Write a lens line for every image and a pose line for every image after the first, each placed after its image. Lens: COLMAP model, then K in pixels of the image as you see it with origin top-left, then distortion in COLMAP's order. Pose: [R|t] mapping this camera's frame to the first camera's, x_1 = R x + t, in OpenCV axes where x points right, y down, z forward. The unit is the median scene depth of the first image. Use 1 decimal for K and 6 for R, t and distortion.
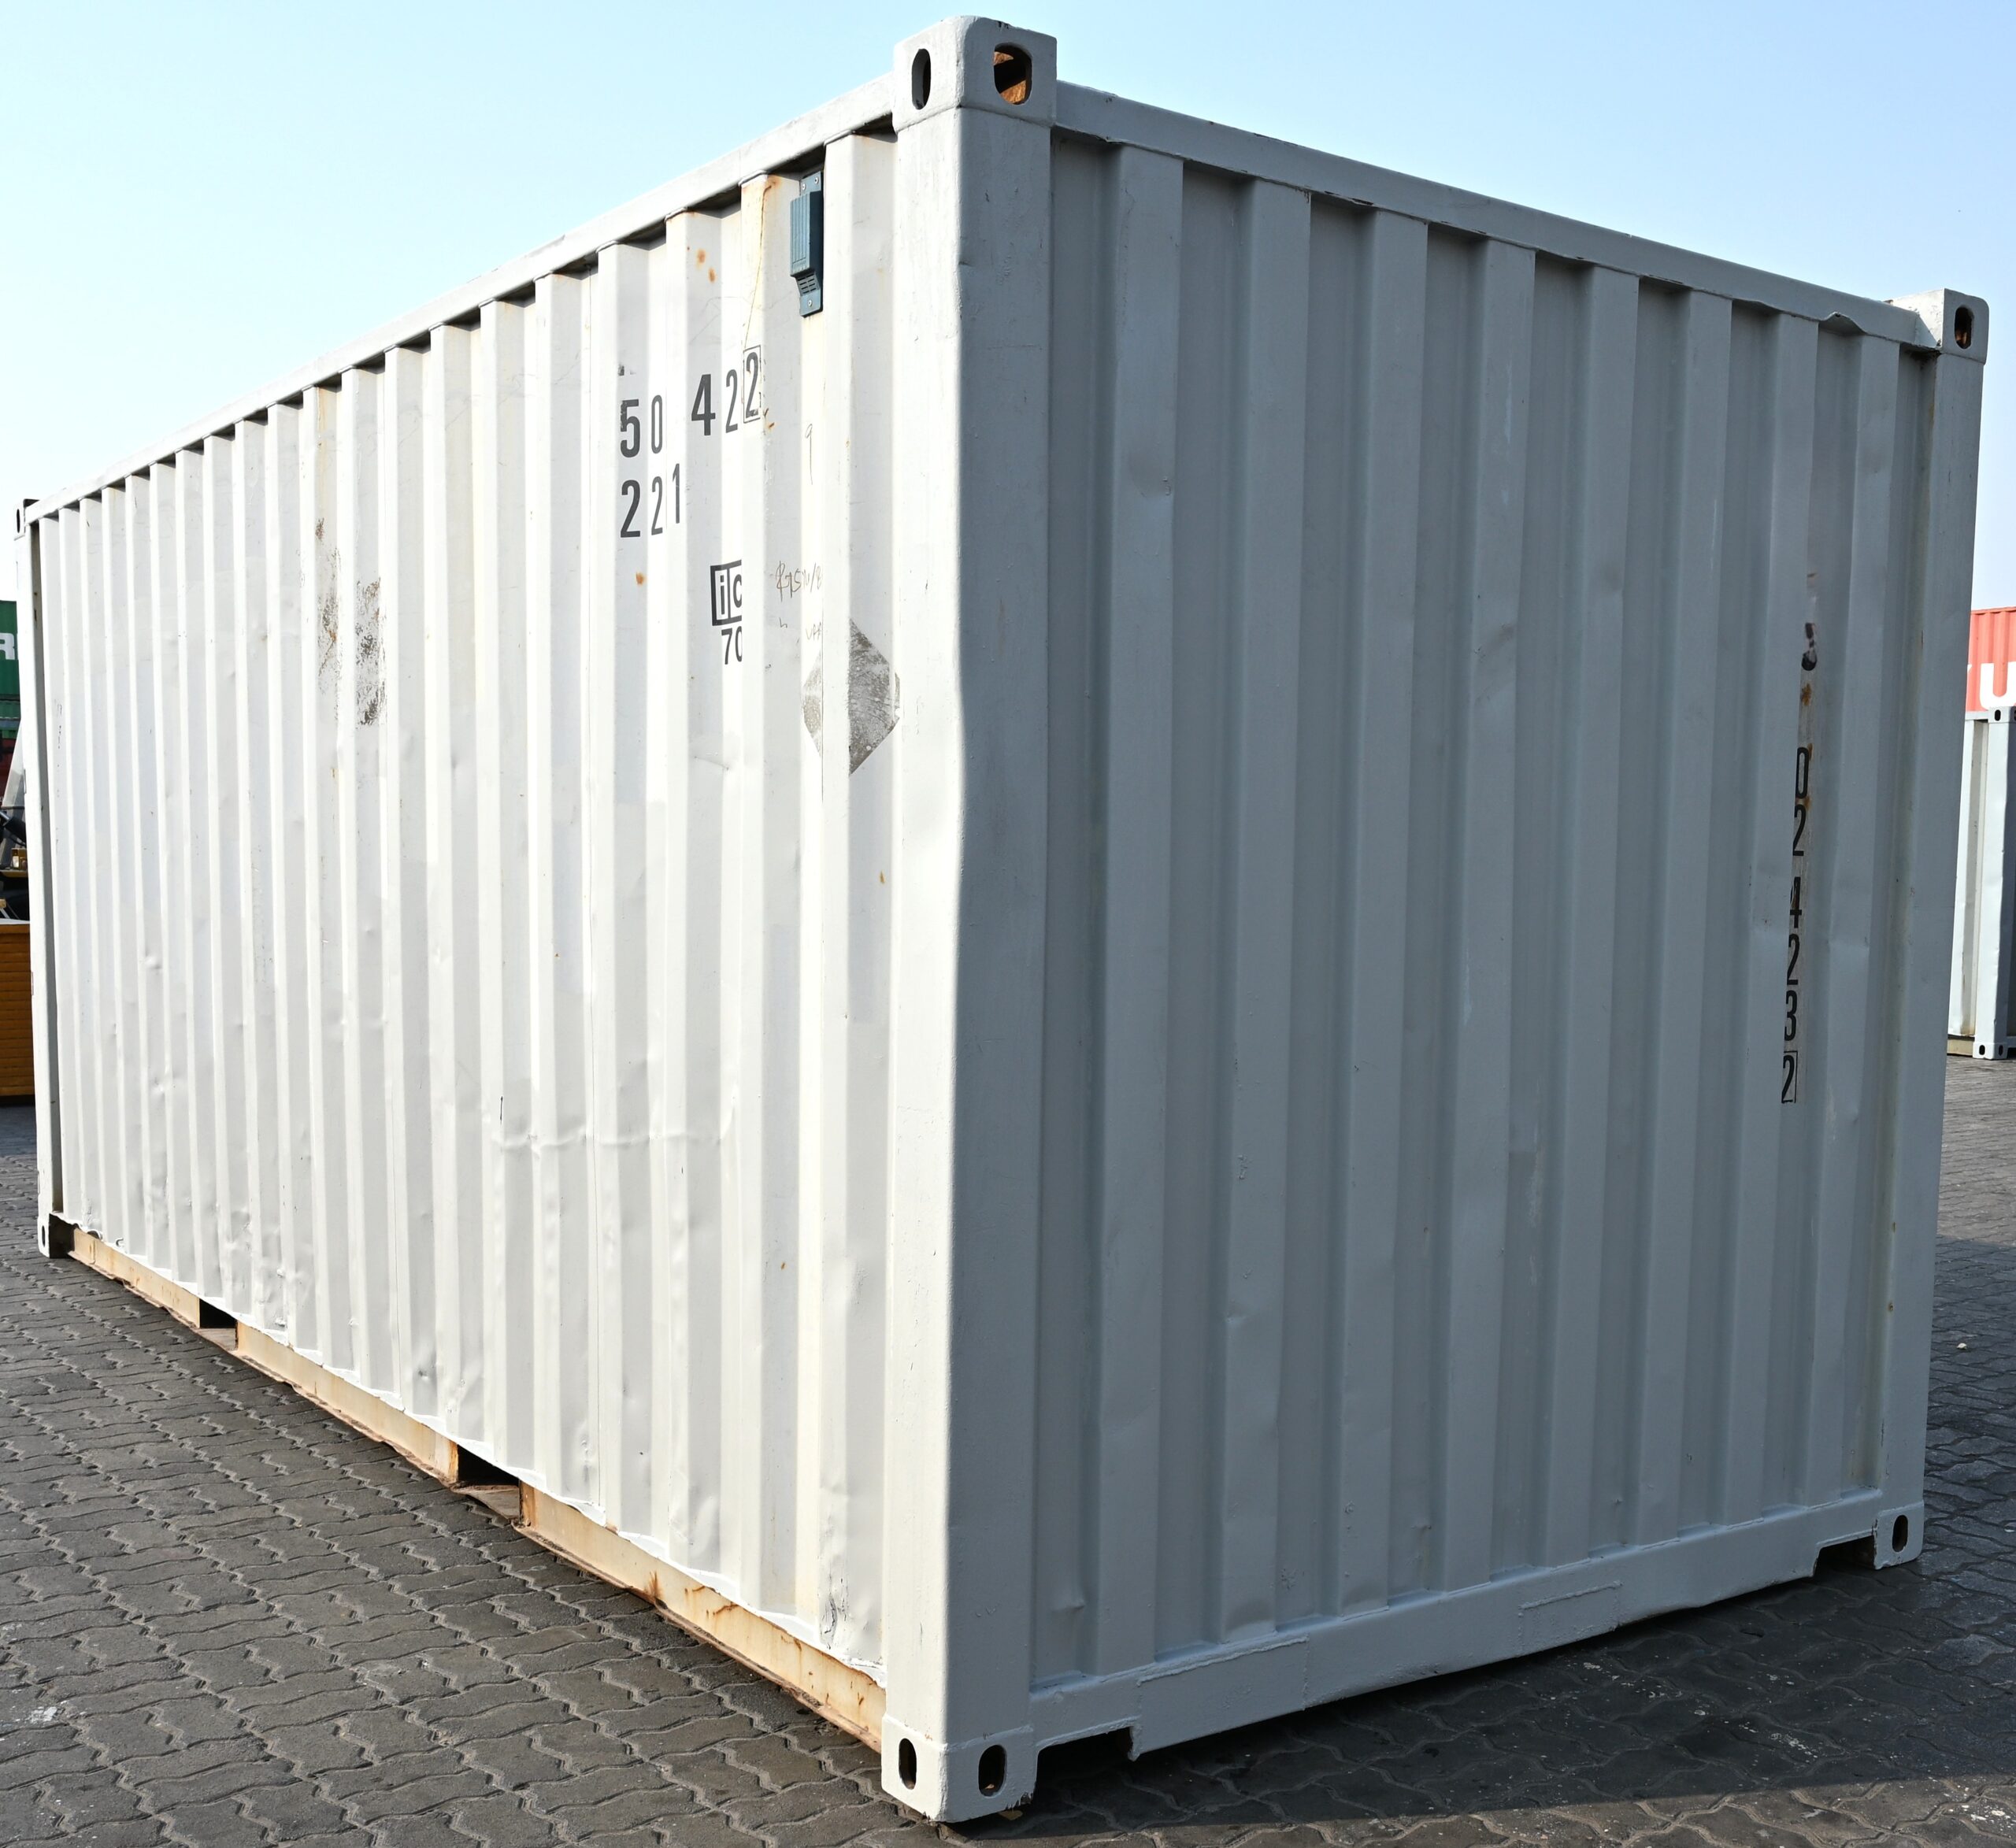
lens RADIAL K [[2320.9, 0, 1113.2], [0, 2320.9, 1162.8], [0, 0, 1]] dist [-0.009669, 0.000000]
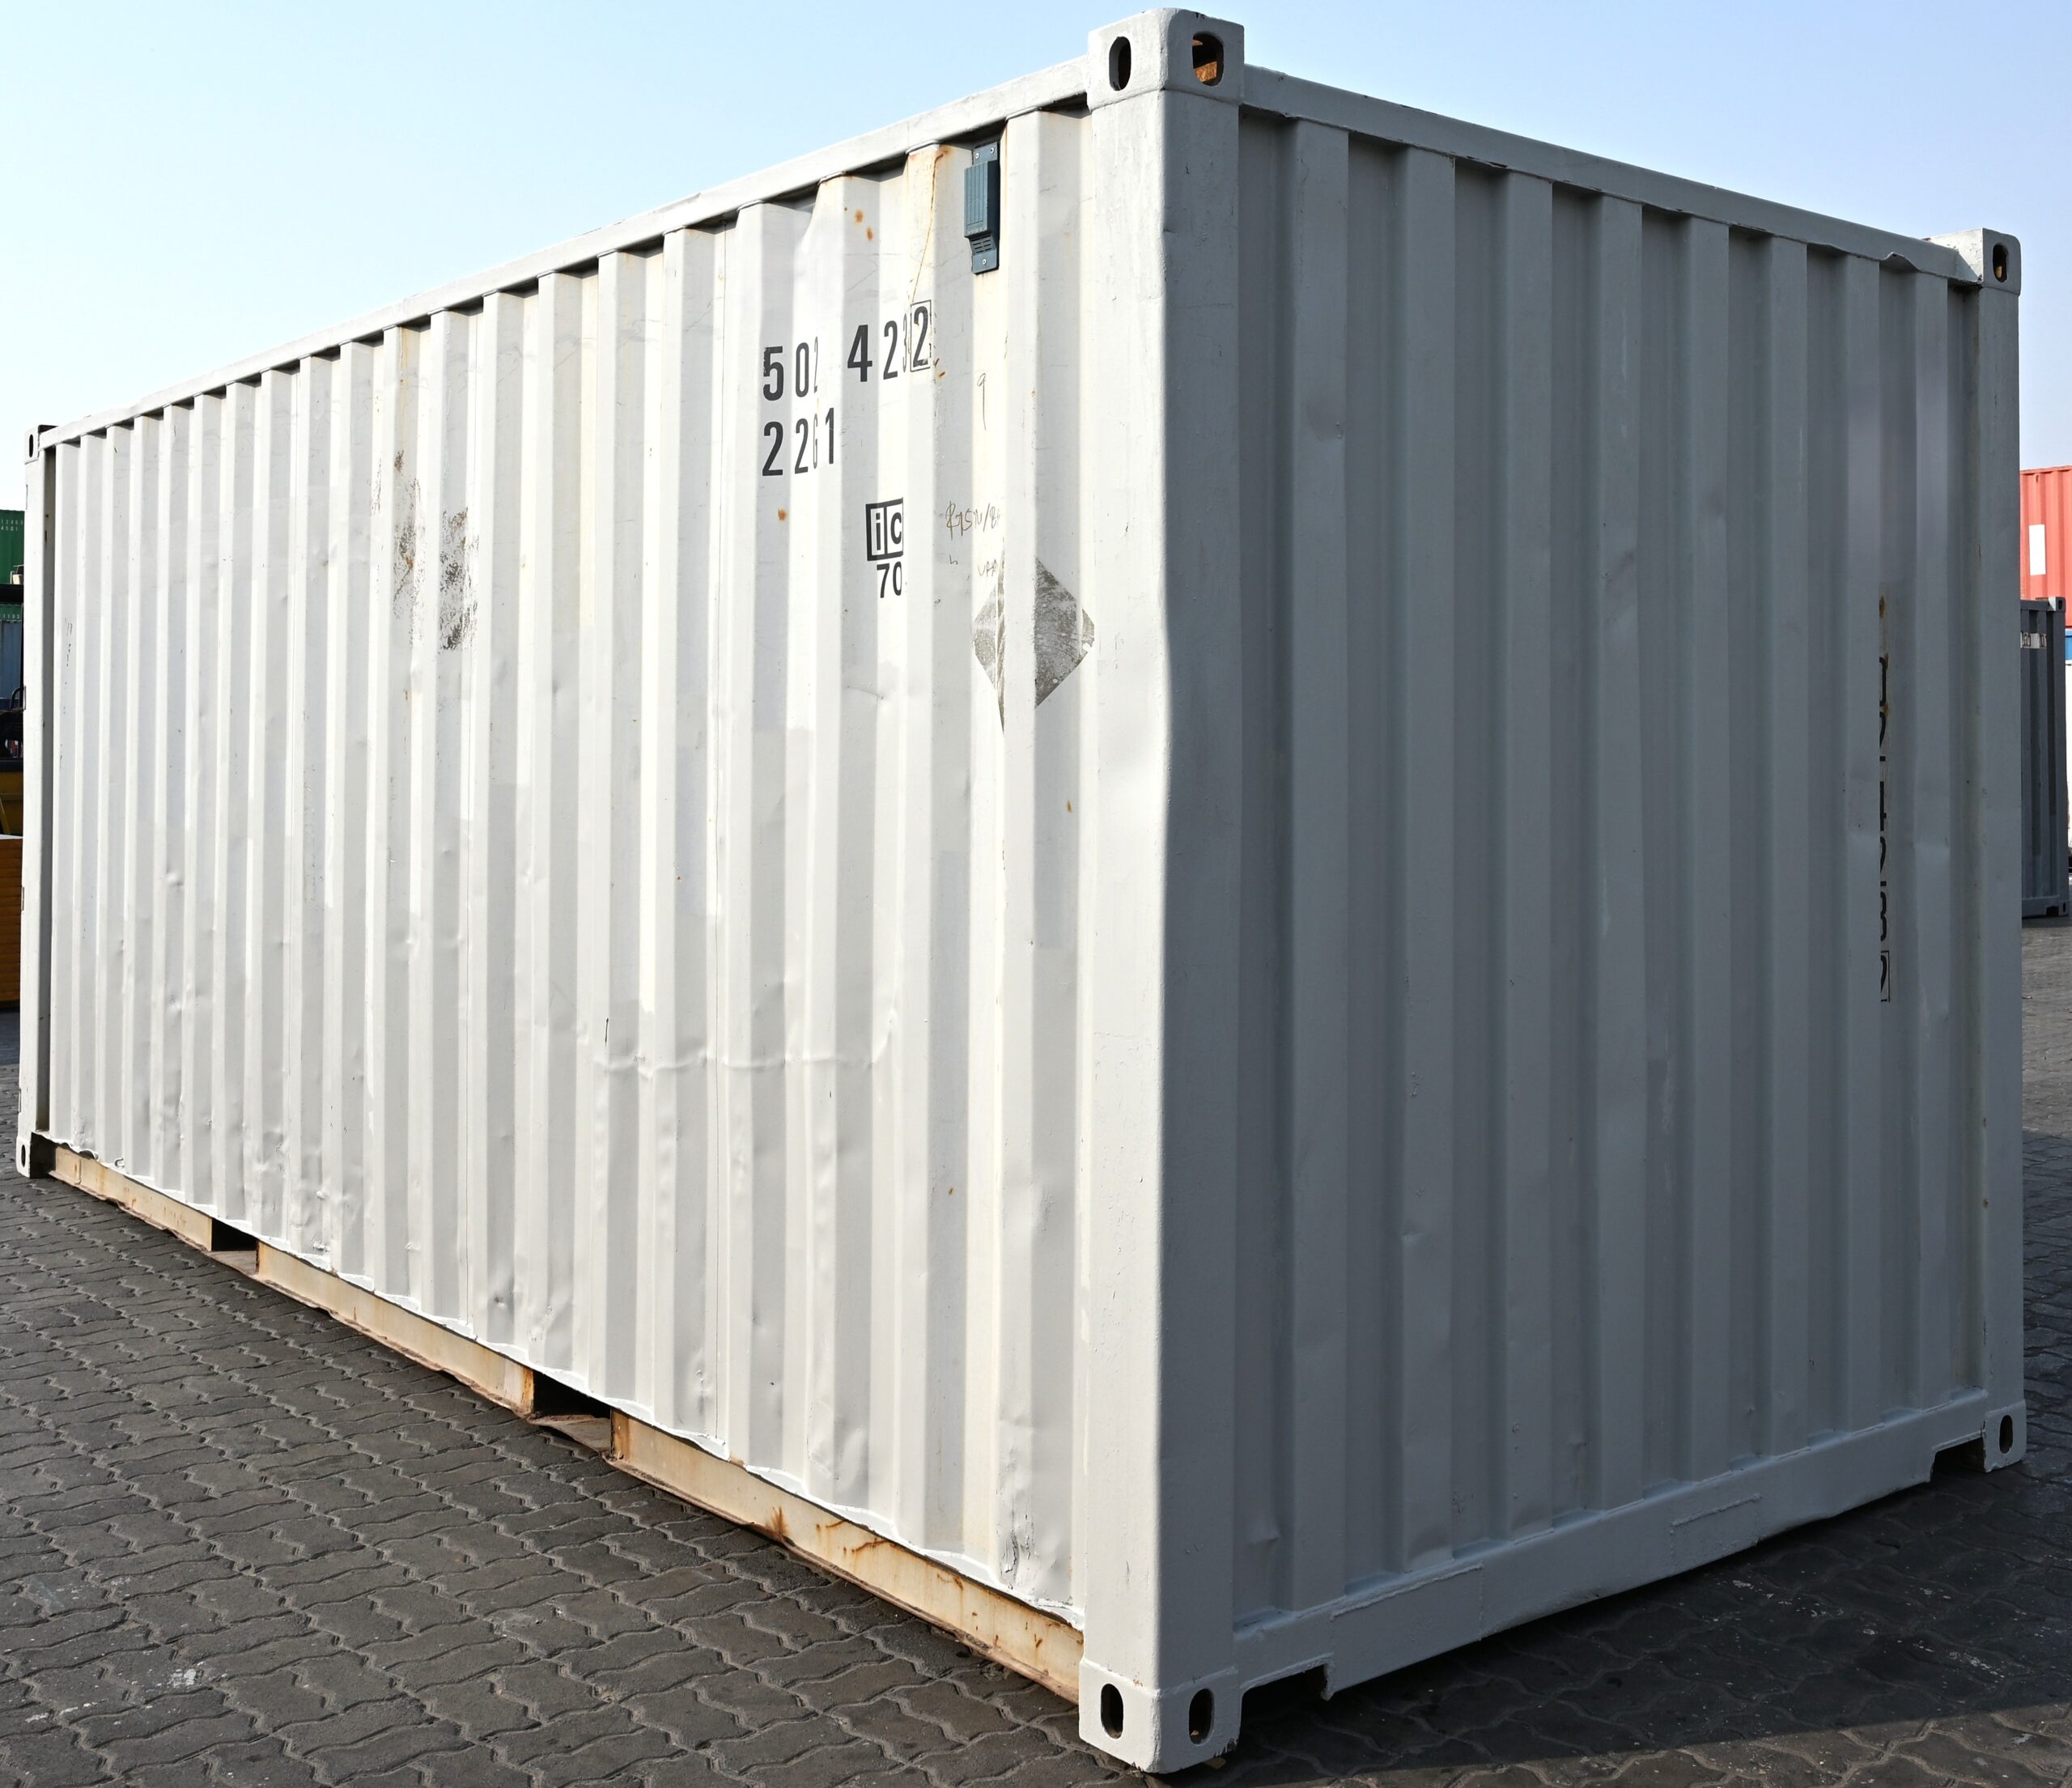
lens RADIAL K [[2321.5, 0, 1027.1], [0, 2321.5, 744.1], [0, 0, 1]] dist [-0.009369, 0.000000]
pose [[0.999533, -0.014414, 0.026960, -0.124647], [0.017749, 0.991630, -0.127883, -0.016839], [-0.024891, 0.128302, 0.991423, -0.013552]]
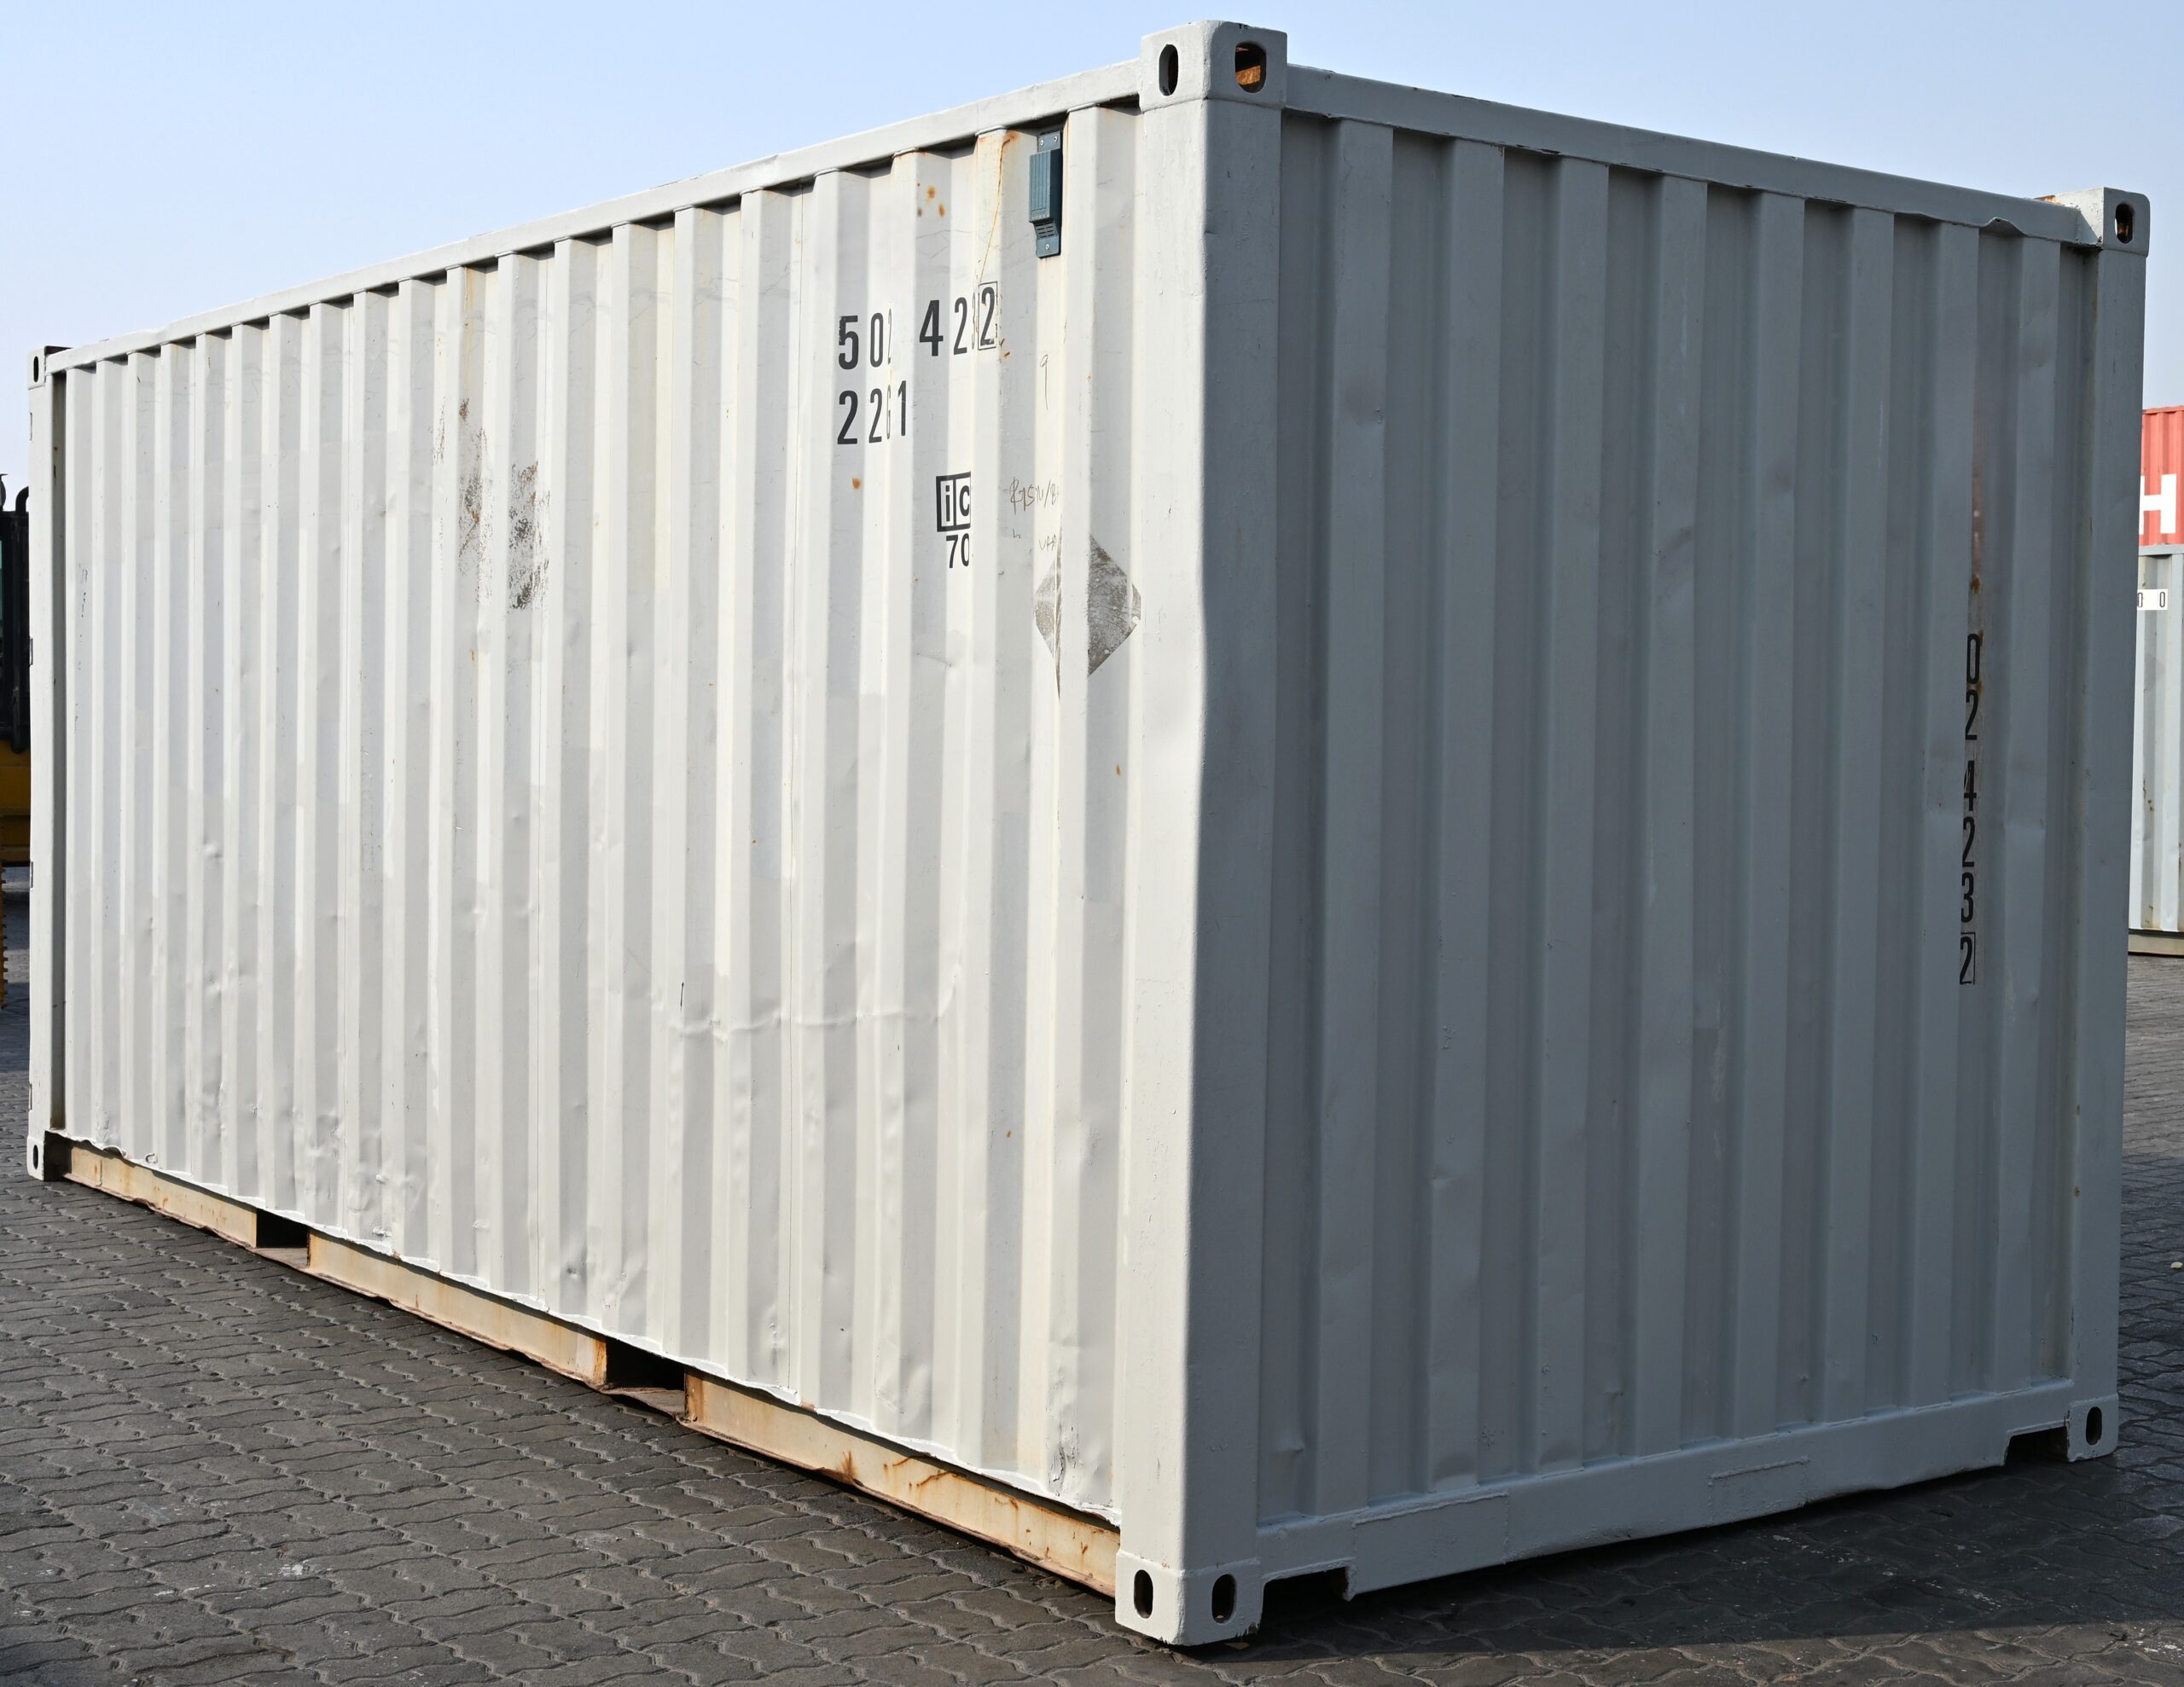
lens RADIAL K [[3038.9, 0, 1131.0], [0, 3038.9, 917.3], [0, 0, 1]] dist [0.002858, 0.000000]
pose [[0.999995, -0.003030, -0.000787, -0.079532], [0.002974, 0.997957, -0.063823, 0.032115], [0.000979, 0.063821, 0.997961, -0.359811]]
